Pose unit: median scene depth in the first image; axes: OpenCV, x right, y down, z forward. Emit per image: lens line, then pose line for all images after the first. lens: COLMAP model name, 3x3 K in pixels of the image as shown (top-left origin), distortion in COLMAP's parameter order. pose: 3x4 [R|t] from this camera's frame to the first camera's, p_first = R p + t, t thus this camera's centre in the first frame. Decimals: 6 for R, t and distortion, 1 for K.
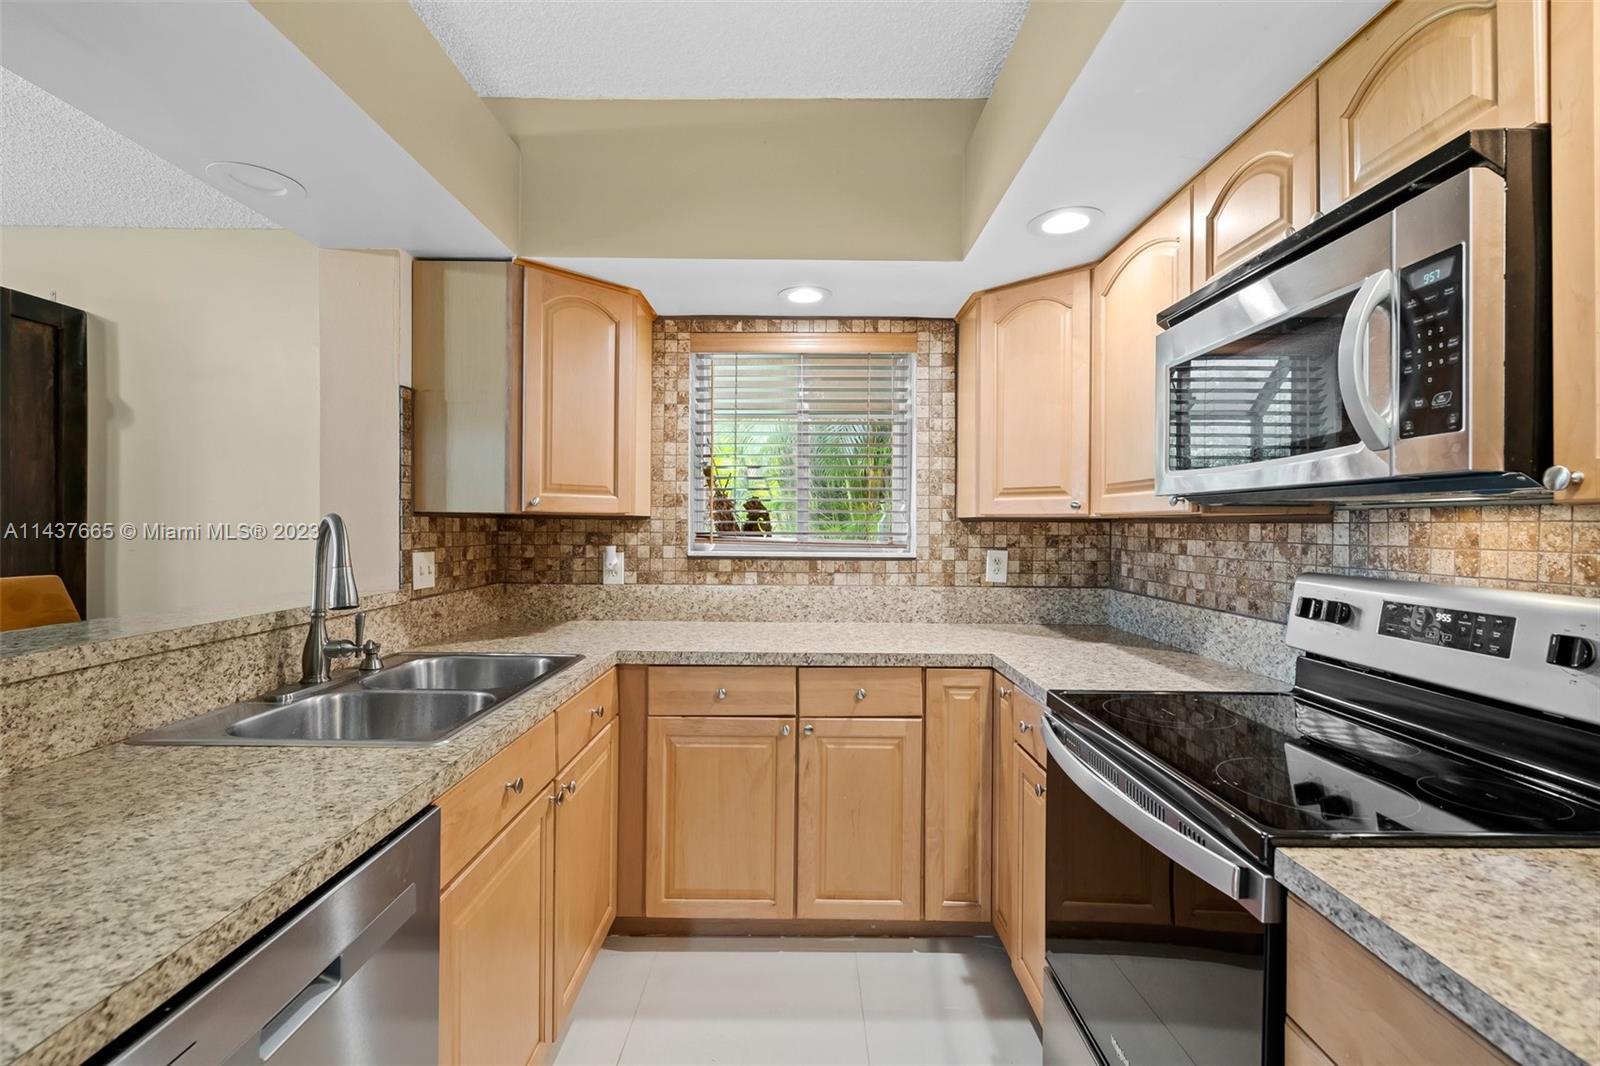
lens RADIAL K [[713.1, 0, 791.0], [0, 713.1, 525.2], [0, 0, 1]] dist [0.005243, -0.005178]
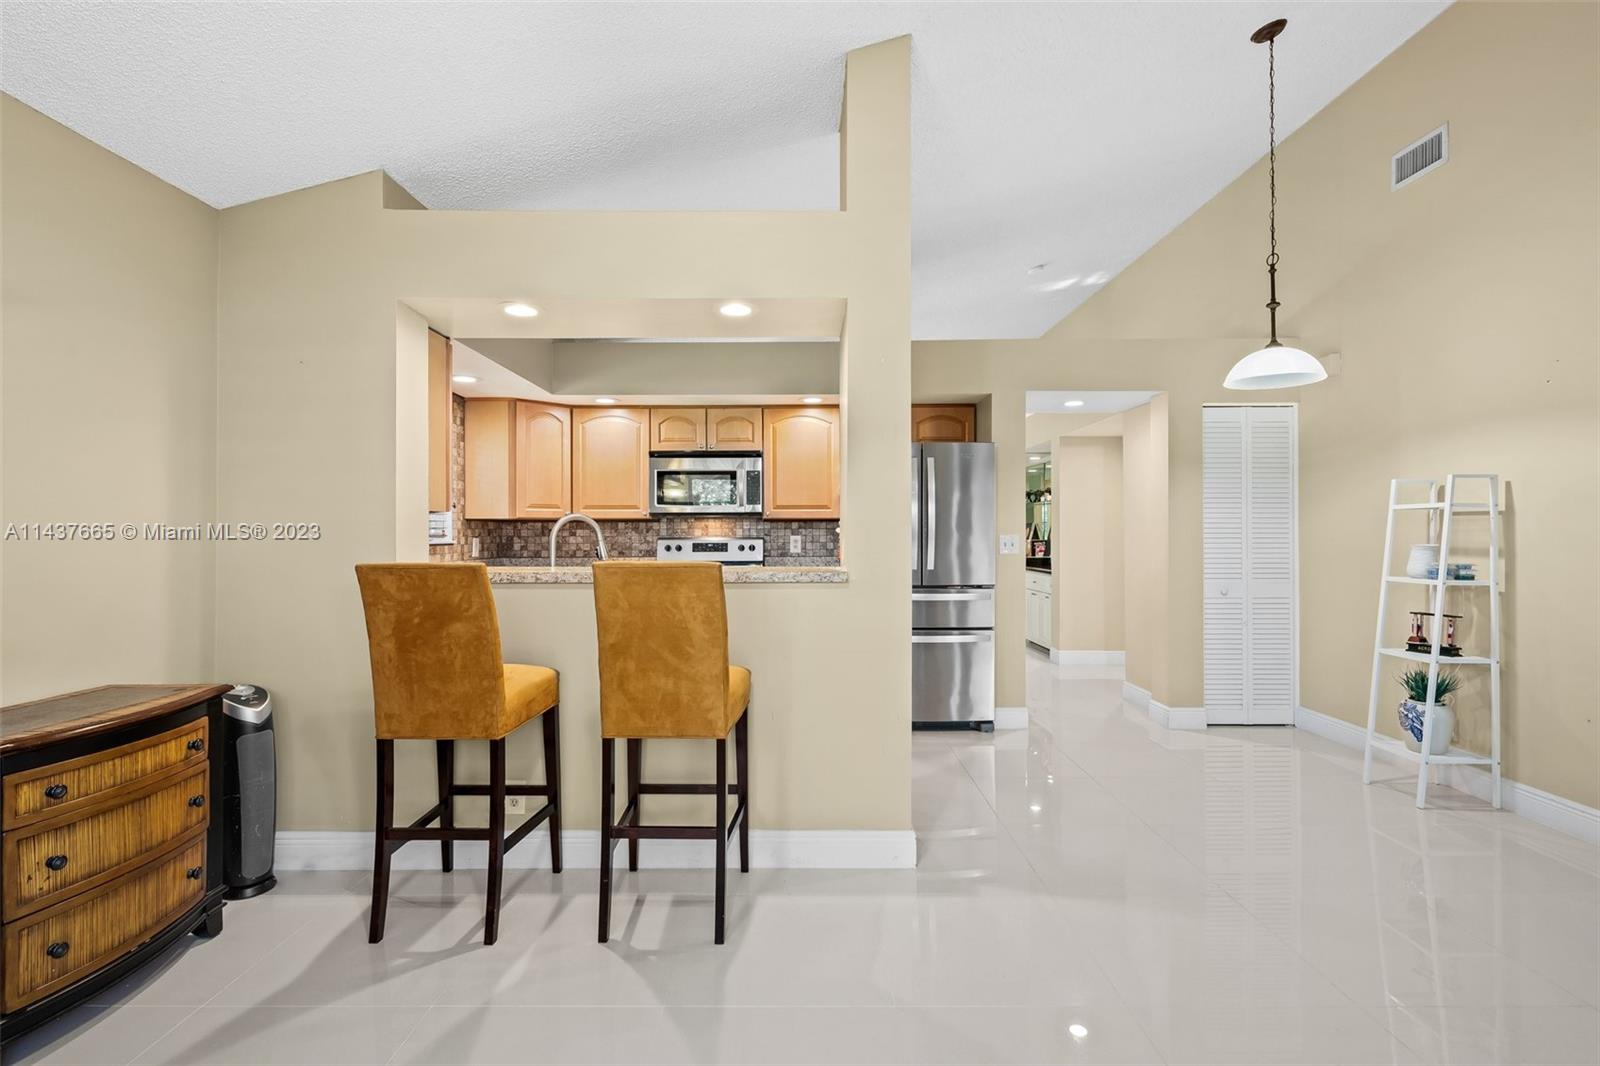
lens RADIAL K [[745.5, 0, 770.0], [0, 745.5, 528.6], [0, 0, 1]] dist [0.007220, -0.005830]
pose [[0.032732, 0.002049, 0.999462, -1.940865], [0.005686, 0.999981, -0.002236, 0.026780], [-0.999448, 0.005756, 0.032720, 0.297269]]
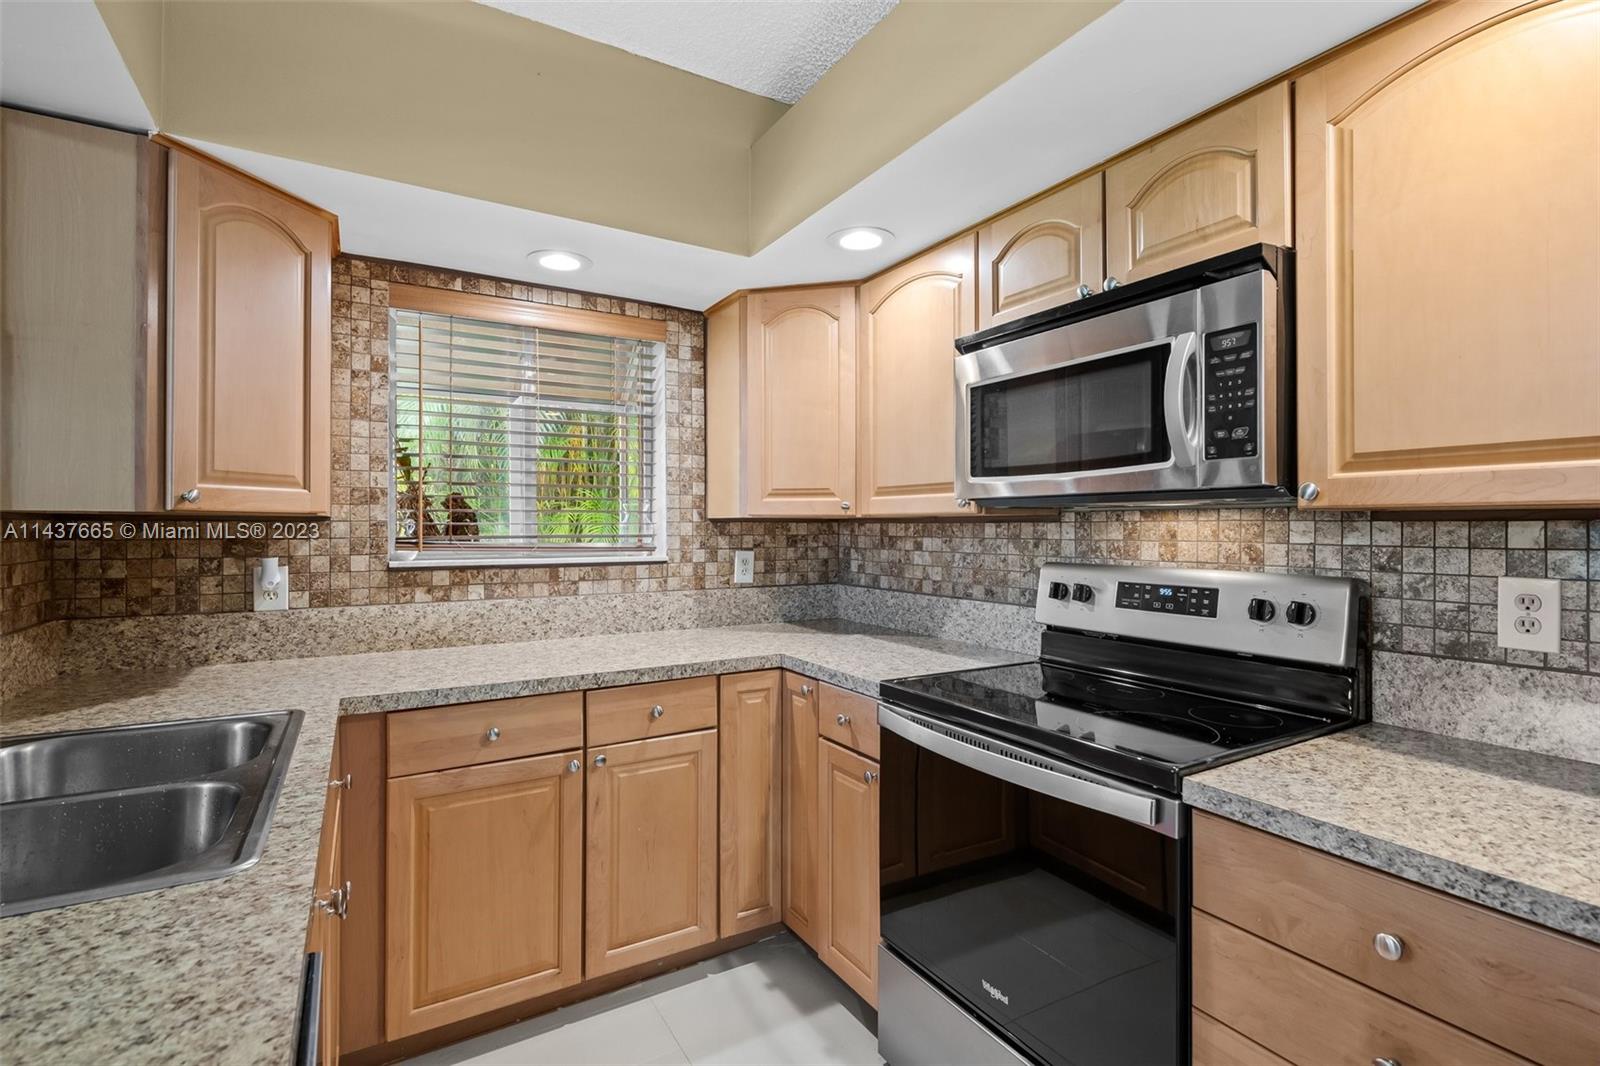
lens RADIAL K [[745.5, 0, 808.0], [0, 745.5, 525.2], [0, 0, 1]] dist [0.007220, -0.005830]
pose [[0.854057, -0.005879, 0.520146, -0.229666], [0.006471, 0.999979, 0.000677, -0.001268], [-0.520139, 0.002788, 0.854077, 0.082403]]
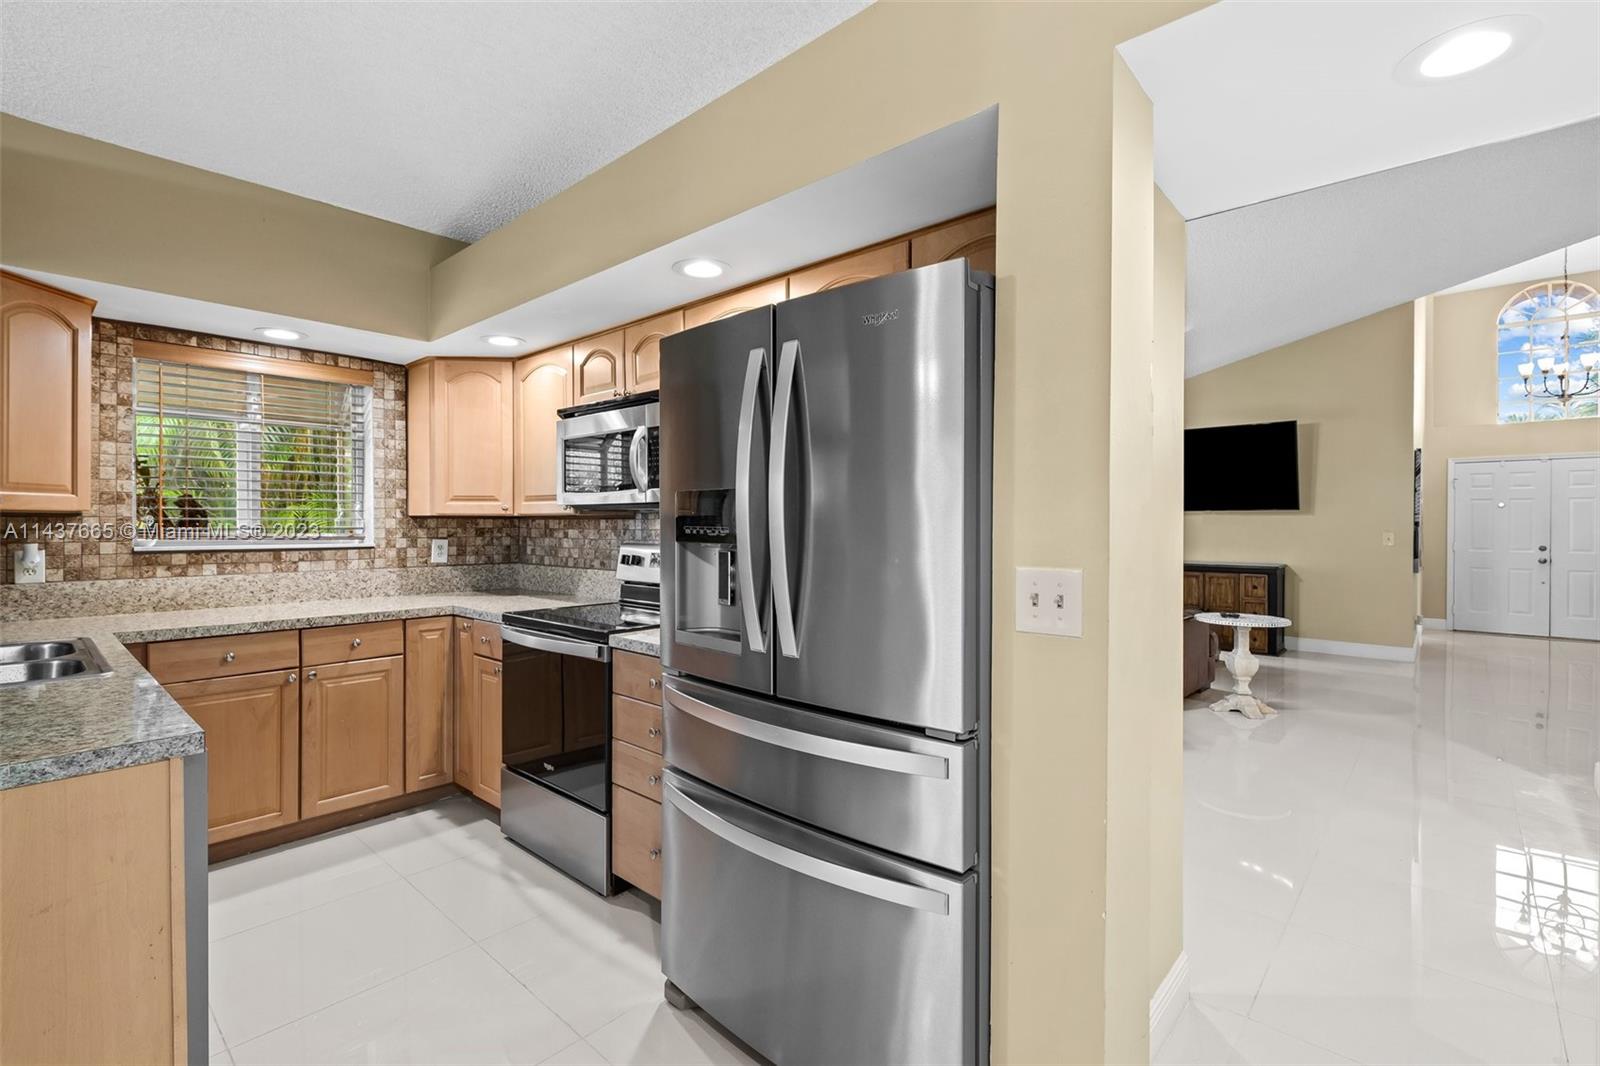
lens RADIAL K [[713.1, 0, 802.4], [0, 713.1, 526.5], [0, 0, 1]] dist [0.005243, -0.005178]
pose [[0.662293, -0.008876, 0.749192, -0.361301], [0.004283, 0.999958, 0.008061, 0.002765], [-0.749233, -0.002131, 0.662303, -0.562332]]
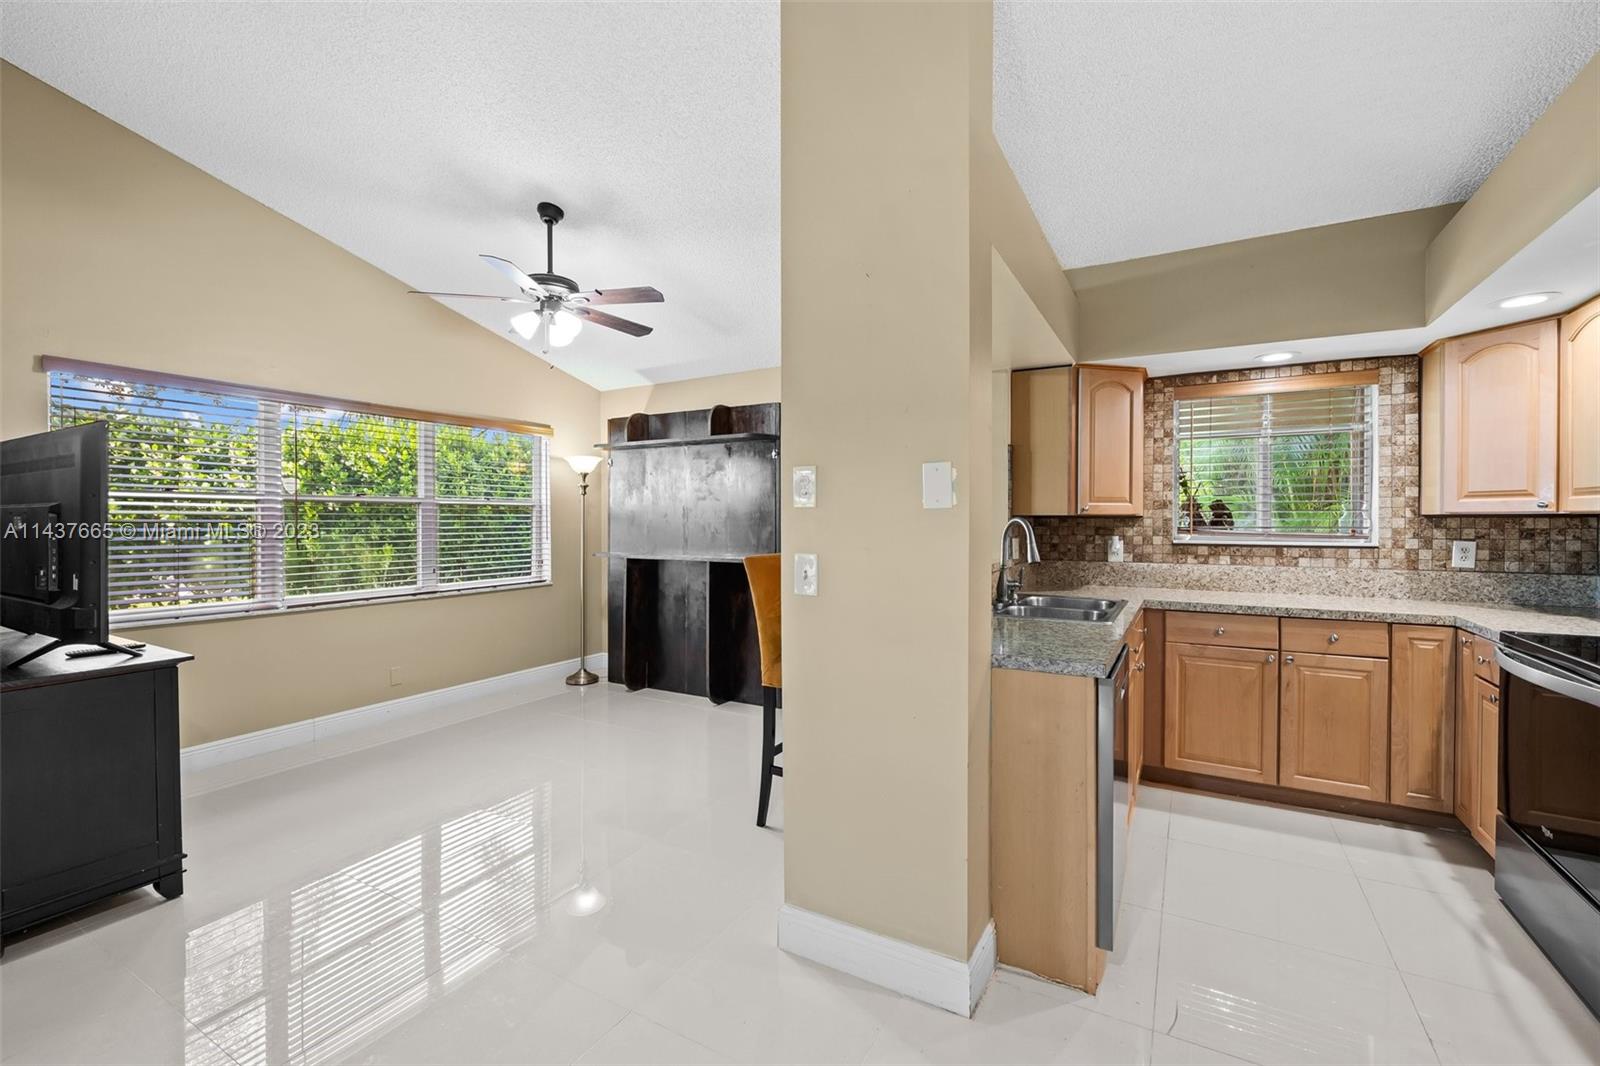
lens RADIAL K [[675.9, 0, 794.0], [0, 675.9, 526.9], [0, 0, 1]] dist [-0.000242, -0.003668]
pose [[0.868740, -0.001890, -0.495265, -0.172924], [0.005801, 0.999963, 0.006359, -0.003950], [0.495235, -0.008397, 0.868718, -0.721241]]
